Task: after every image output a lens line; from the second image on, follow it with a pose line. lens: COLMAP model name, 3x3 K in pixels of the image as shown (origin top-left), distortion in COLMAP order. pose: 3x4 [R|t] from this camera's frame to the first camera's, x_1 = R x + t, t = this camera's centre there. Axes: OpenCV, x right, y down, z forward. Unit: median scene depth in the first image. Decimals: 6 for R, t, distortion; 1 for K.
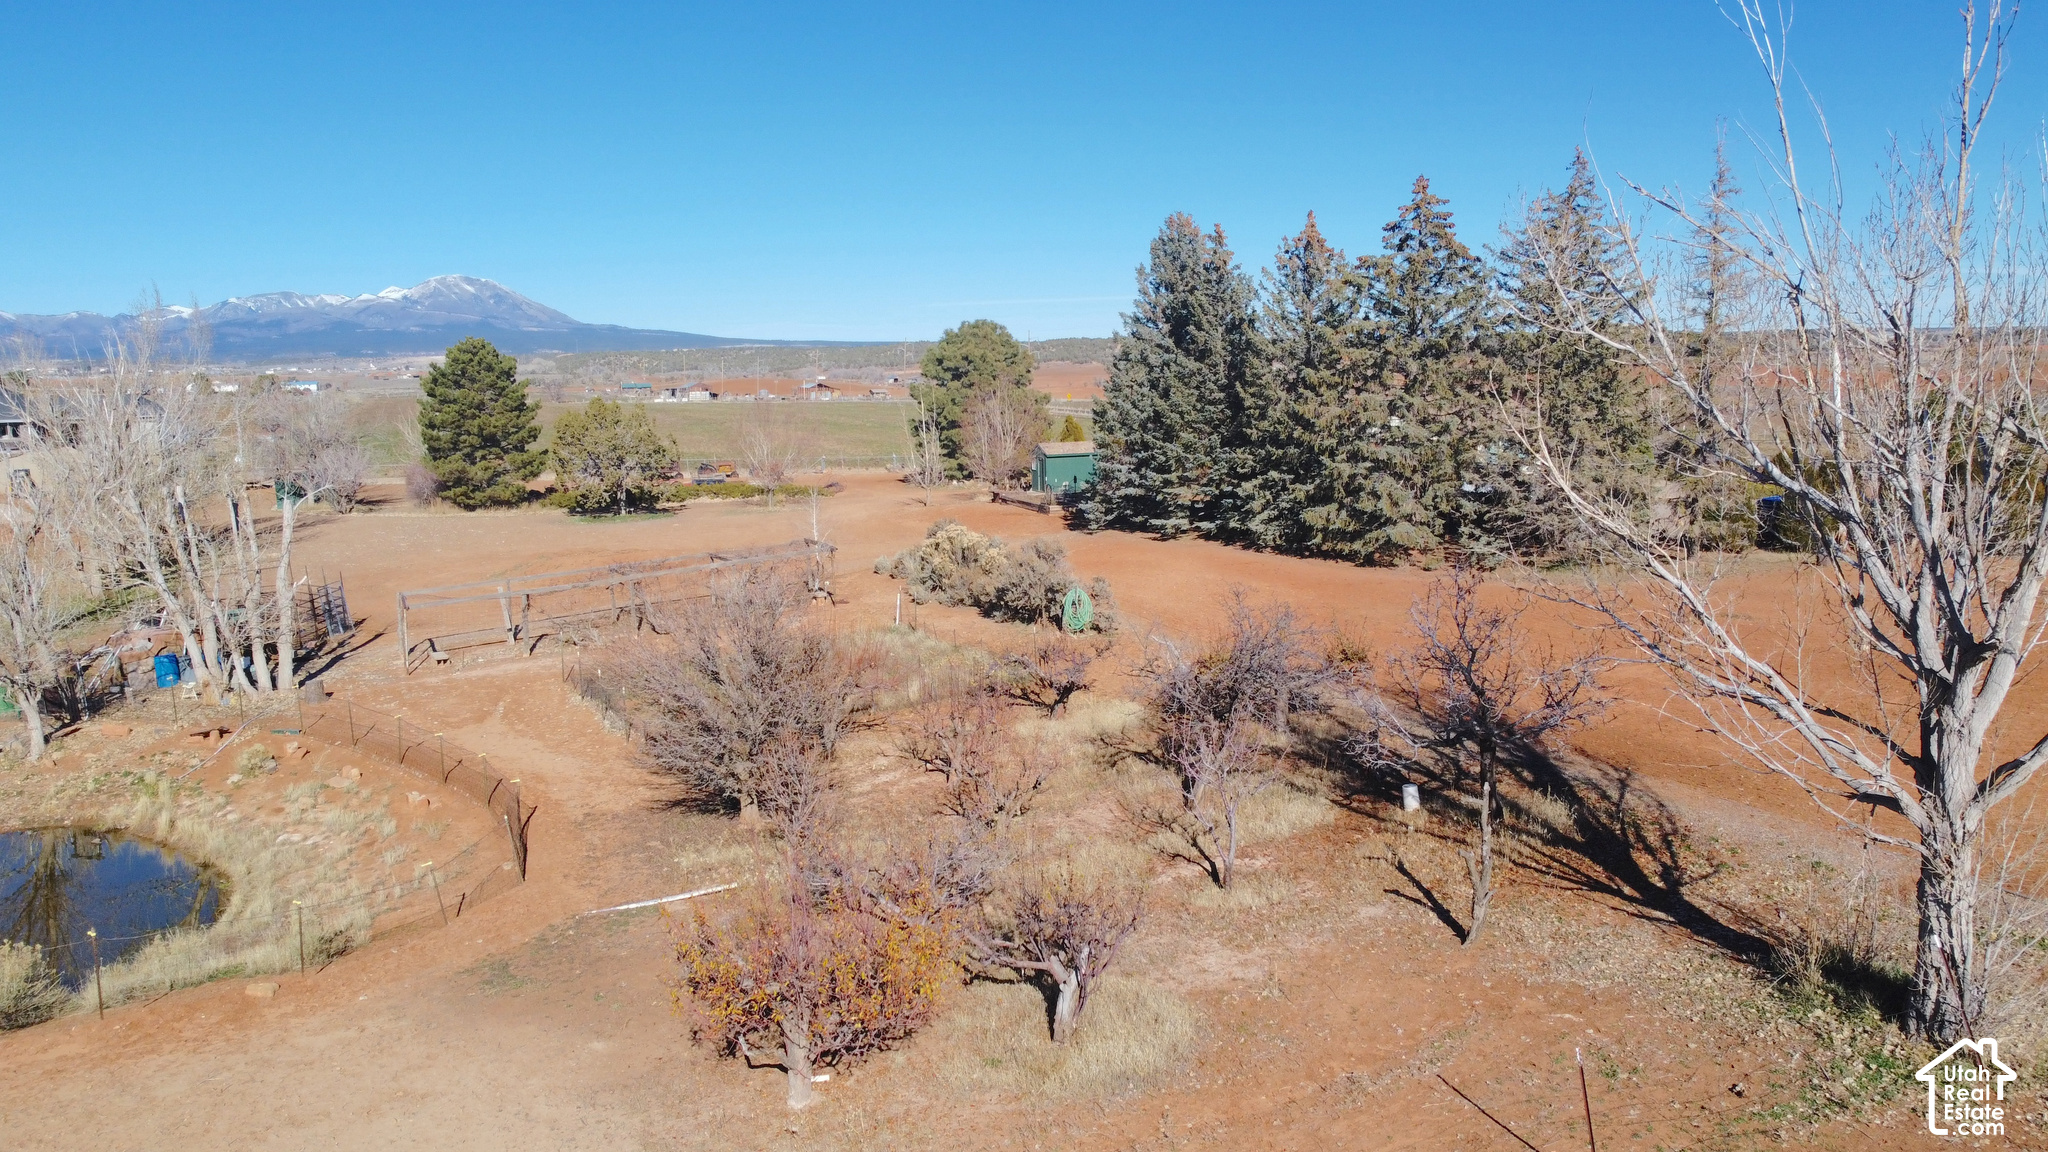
lens RADIAL K [[1562.7, 0, 1024.0], [0, 1562.7, 576.0], [0, 0, 1]] dist [0.014792, -0.003561]
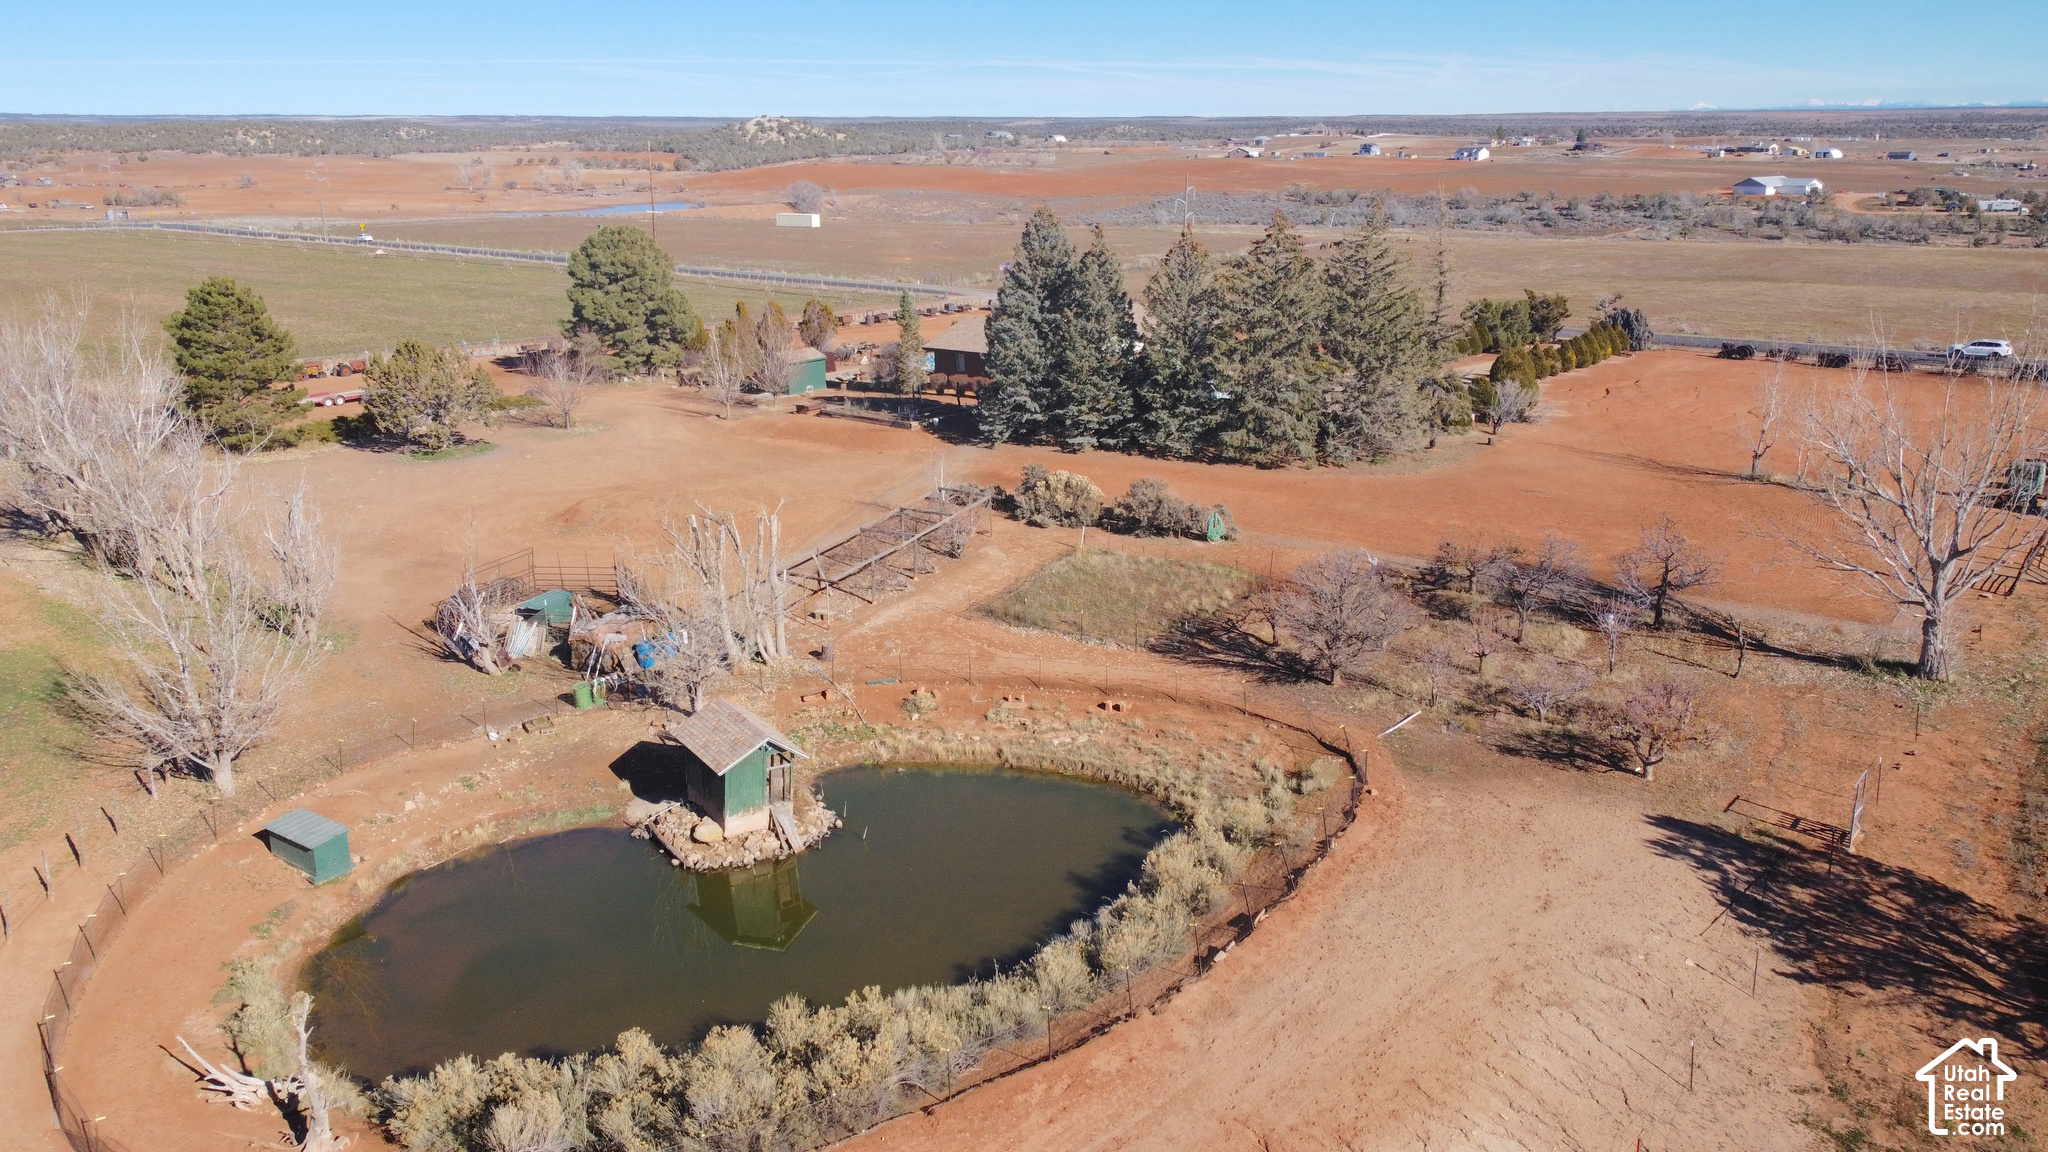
lens RADIAL K [[1562.7, 0, 1024.0], [0, 1562.7, 576.0], [0, 0, 1]] dist [0.014792, -0.003561]
pose [[0.847284, -0.136802, 0.513220, -0.718014], [0.063662, 0.985453, 0.157576, -0.144705], [-0.527310, -0.100839, 0.843668, -0.174920]]
